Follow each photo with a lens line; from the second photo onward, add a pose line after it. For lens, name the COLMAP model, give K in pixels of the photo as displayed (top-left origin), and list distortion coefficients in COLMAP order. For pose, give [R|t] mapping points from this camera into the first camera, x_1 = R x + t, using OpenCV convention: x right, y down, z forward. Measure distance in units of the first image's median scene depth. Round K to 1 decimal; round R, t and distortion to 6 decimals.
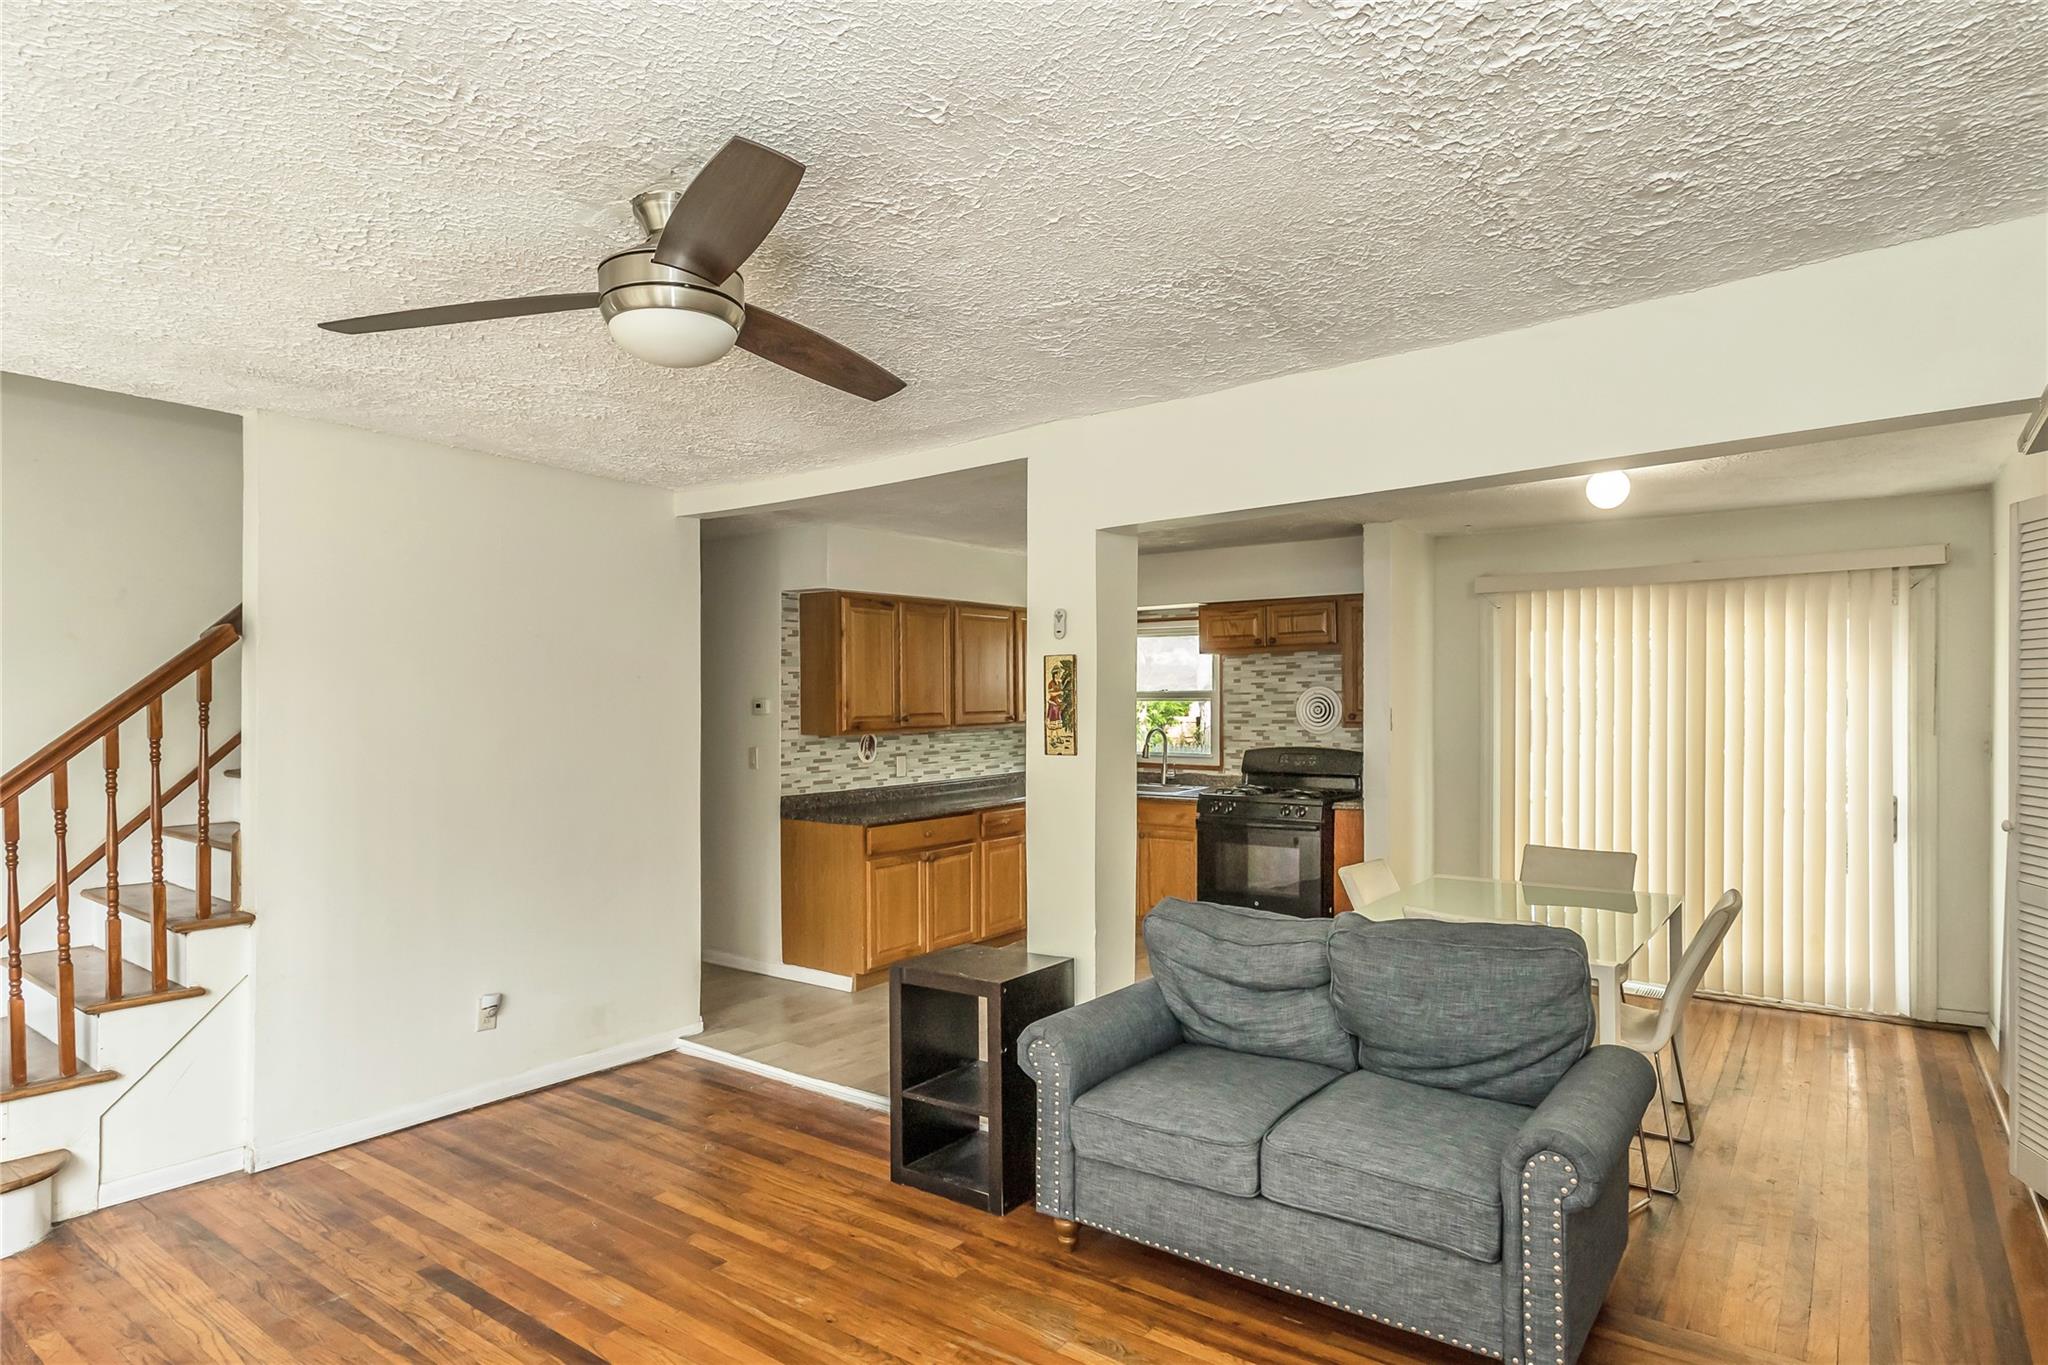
lens RADIAL K [[1111.0, 0, 1025.9], [0, 1111.0, 715.0], [0, 0, 1]] dist [0.006661, 0.000988]
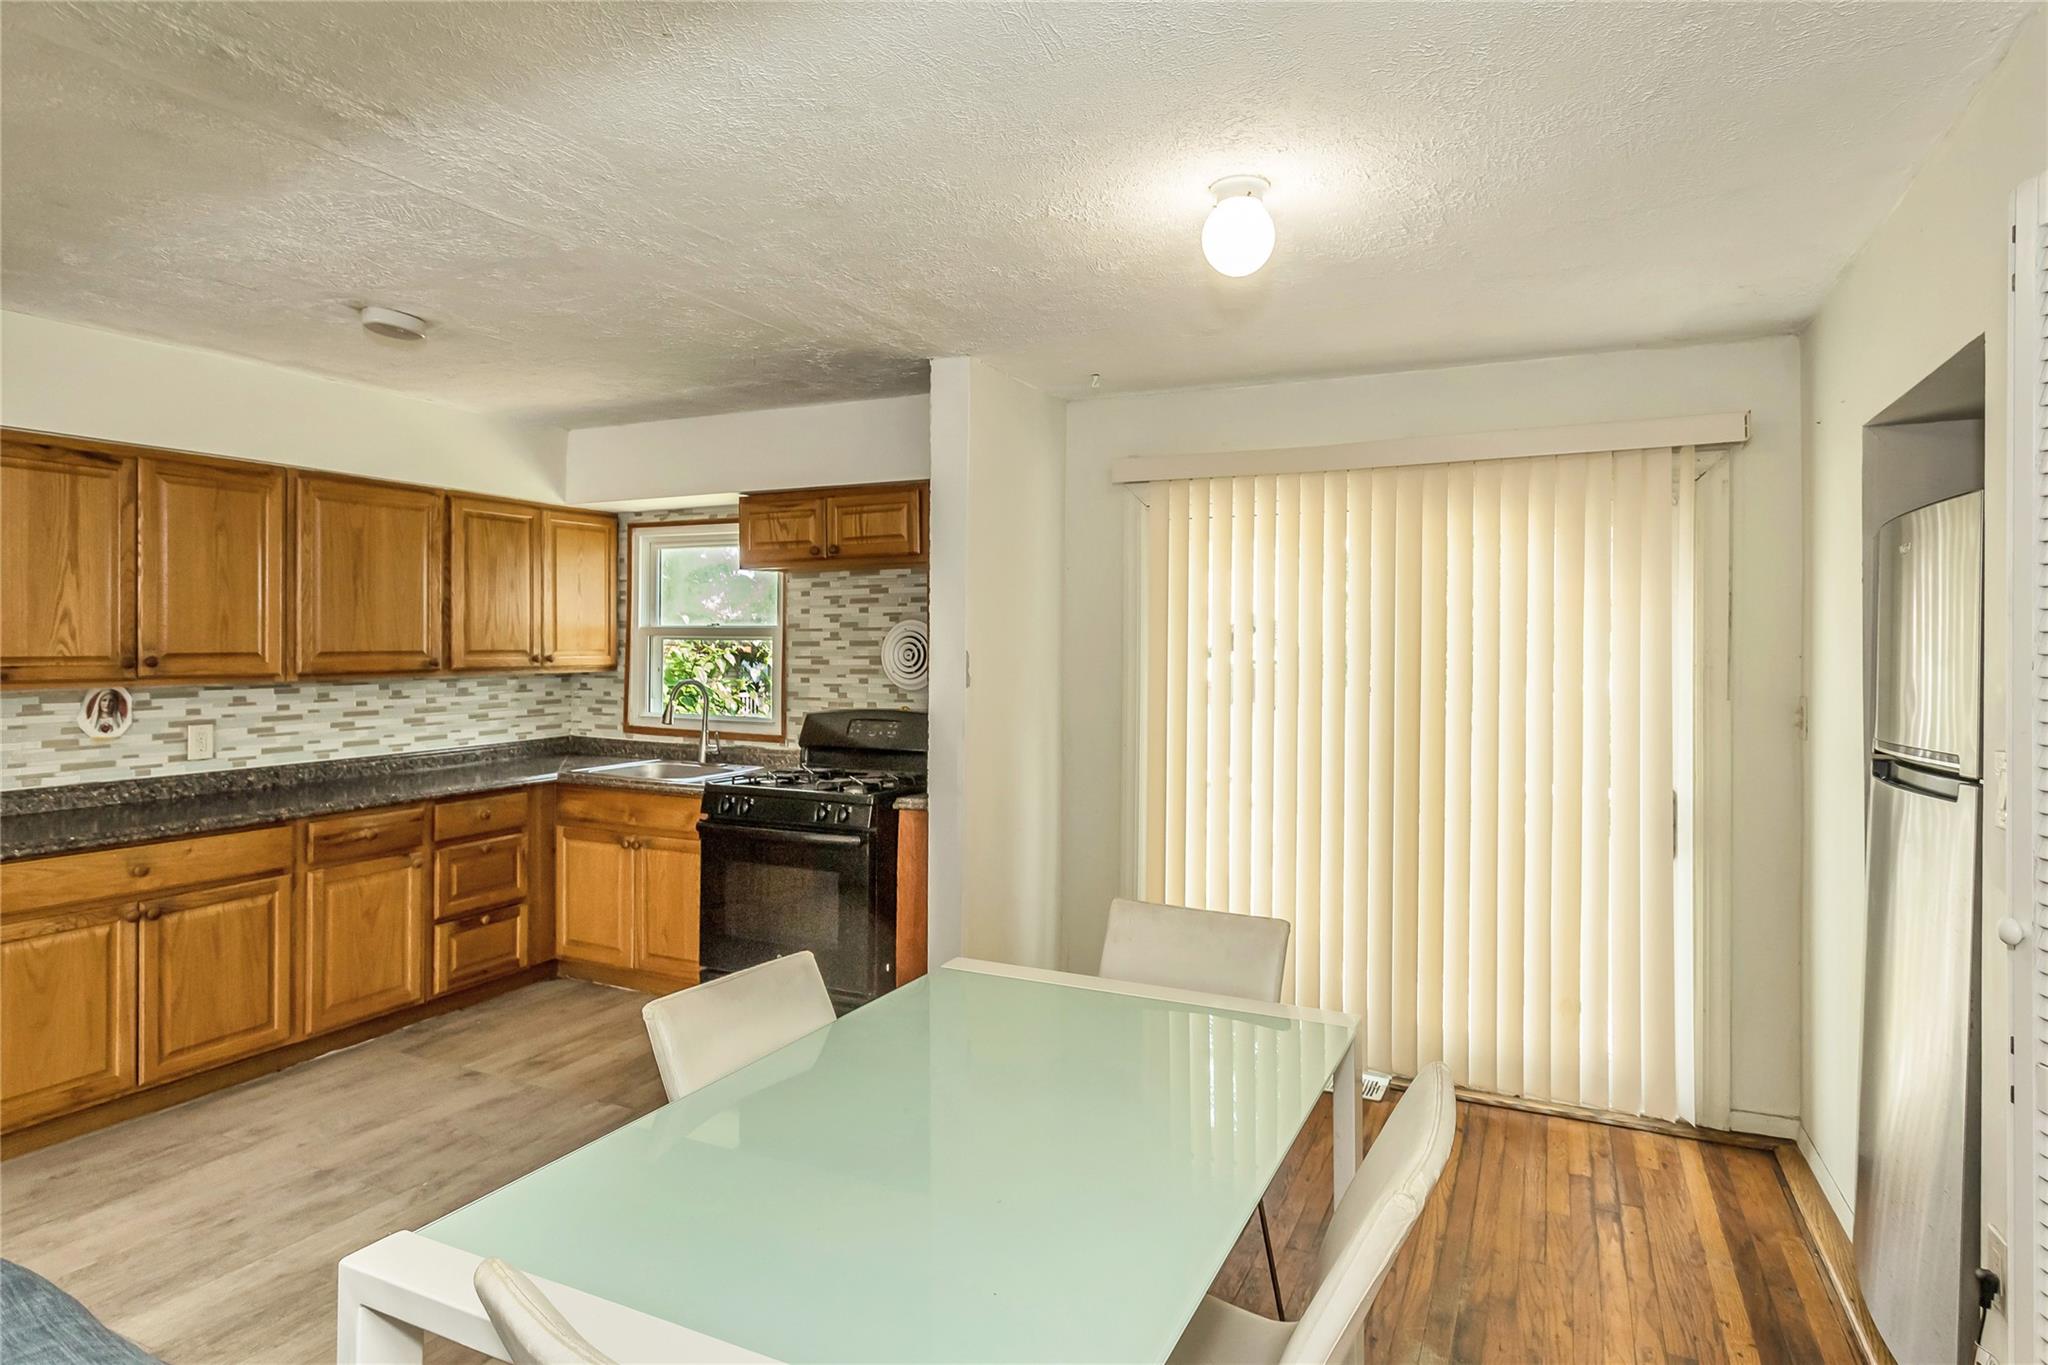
lens RADIAL K [[1101.4, 0, 1037.1], [0, 1101.4, 649.4], [0, 0, 1]] dist [0.001005, 0.000353]
pose [[0.980985, 0.010990, 0.193773, 0.250437], [-0.008753, 0.999885, -0.012399, -0.000122], [-0.193887, 0.010467, 0.980968, 0.386954]]
